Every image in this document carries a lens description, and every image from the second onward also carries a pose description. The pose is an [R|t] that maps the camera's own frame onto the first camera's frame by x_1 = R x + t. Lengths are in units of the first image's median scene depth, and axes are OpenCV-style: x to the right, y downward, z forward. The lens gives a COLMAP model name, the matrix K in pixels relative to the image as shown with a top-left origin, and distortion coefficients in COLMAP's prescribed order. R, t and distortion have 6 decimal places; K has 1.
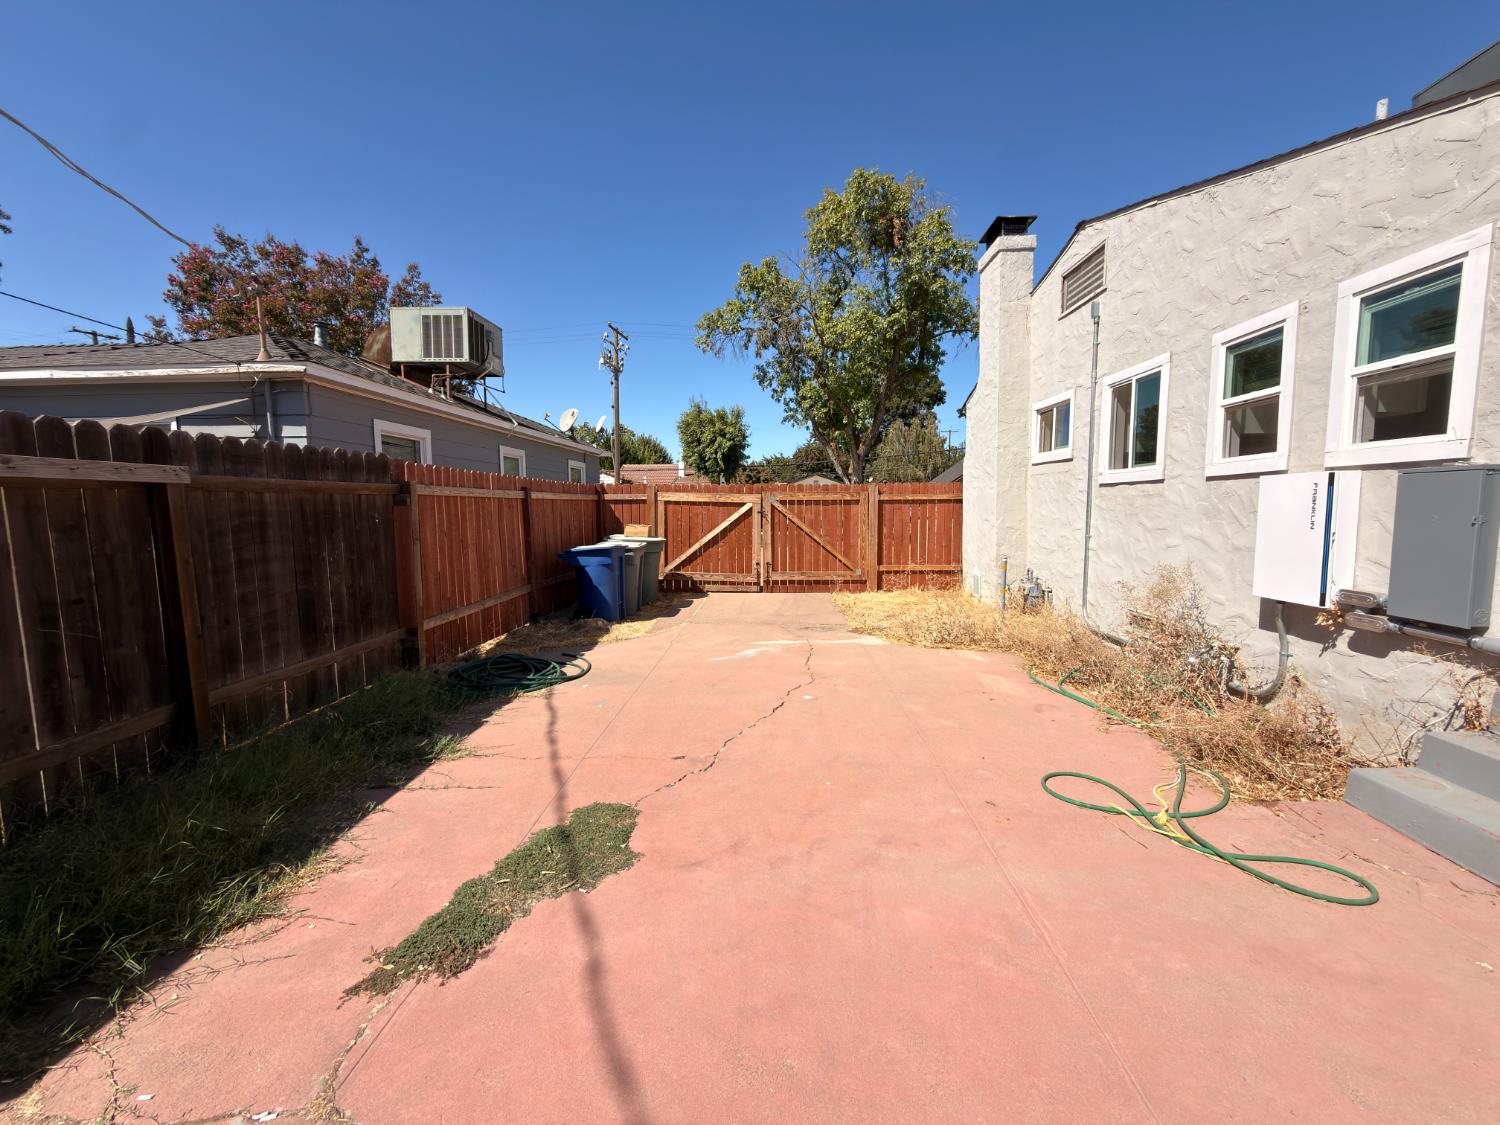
lens RADIAL K [[599.7, 0, 748.3], [0, 599.7, 564.2], [0, 0, 1]] dist [0.001729, -0.001129]
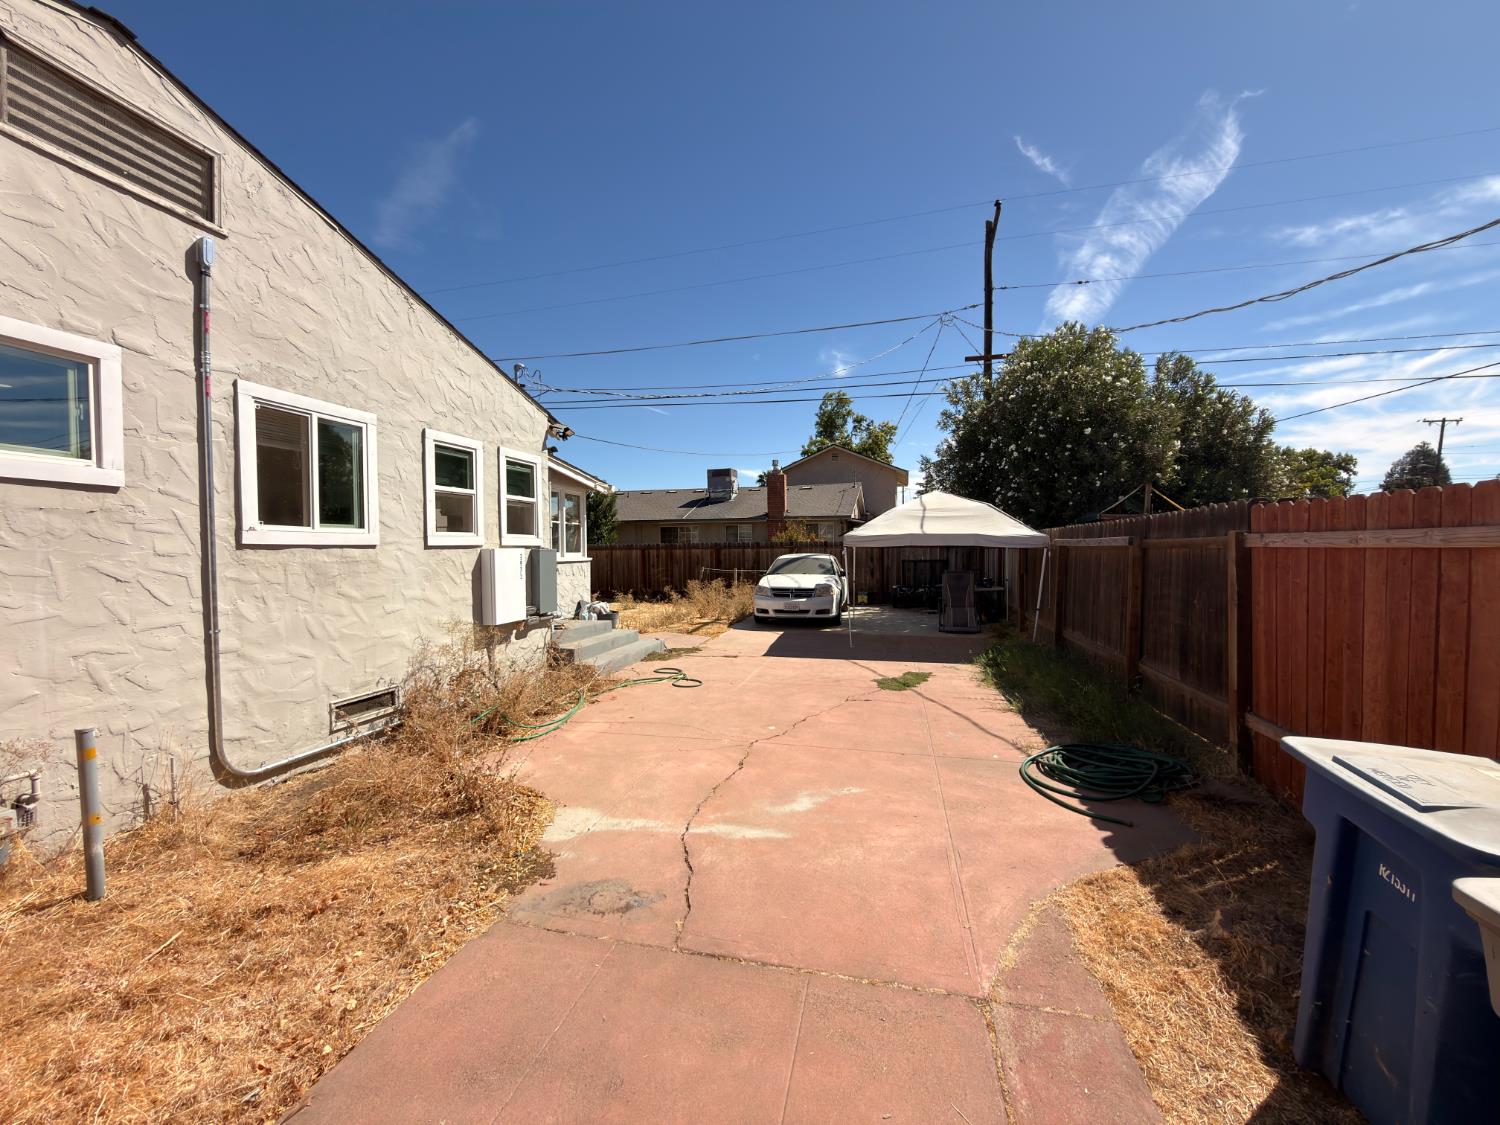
lens RADIAL K [[599.7, 0, 754.8], [0, 599.7, 563.2], [0, 0, 1]] dist [0.001729, -0.001129]
pose [[-0.983453, 0.013268, 0.180679, -0.080294], [0.035077, 0.992387, 0.118054, -0.224425], [-0.177738, 0.122438, -0.976431, 2.013344]]
